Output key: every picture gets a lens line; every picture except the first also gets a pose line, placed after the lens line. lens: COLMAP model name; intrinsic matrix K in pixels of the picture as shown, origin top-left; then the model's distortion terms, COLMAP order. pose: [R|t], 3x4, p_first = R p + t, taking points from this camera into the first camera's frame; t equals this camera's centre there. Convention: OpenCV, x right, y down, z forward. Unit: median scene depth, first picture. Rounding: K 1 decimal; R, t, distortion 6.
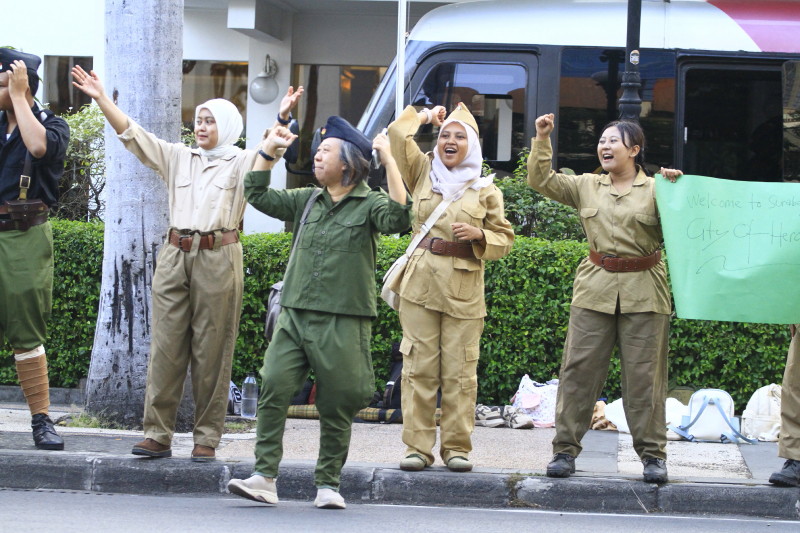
lens RADIAL K [[3197.6, 0, 400.0], [0, 3197.6, 266.5], [0, 0, 1]] dist [-0.132995, -1.228618]
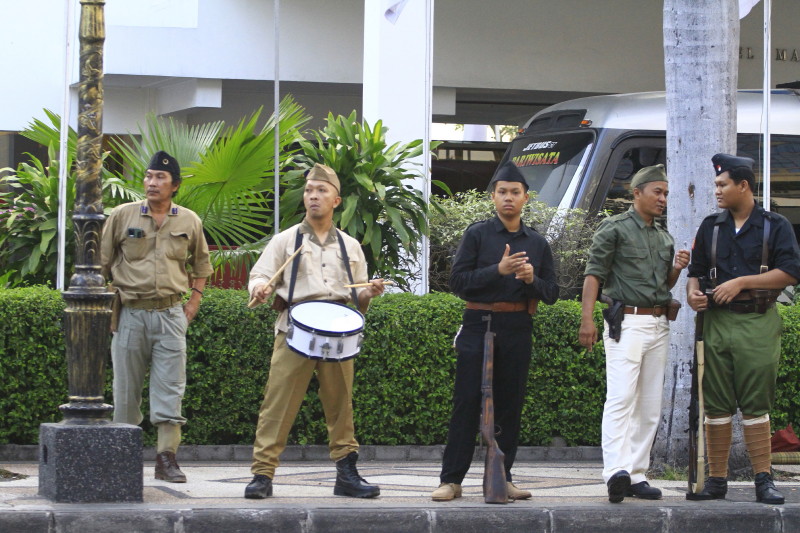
lens RADIAL K [[2977.1, 0, 400.0], [0, 2977.1, 266.5], [0, 0, 1]] dist [-0.188041, 0.490687]
pose [[0.936249, -0.017774, 0.350888, -0.521567], [0.020400, 0.999785, -0.003791, -0.022426], [-0.350745, 0.010707, 0.936410, 0.037223]]
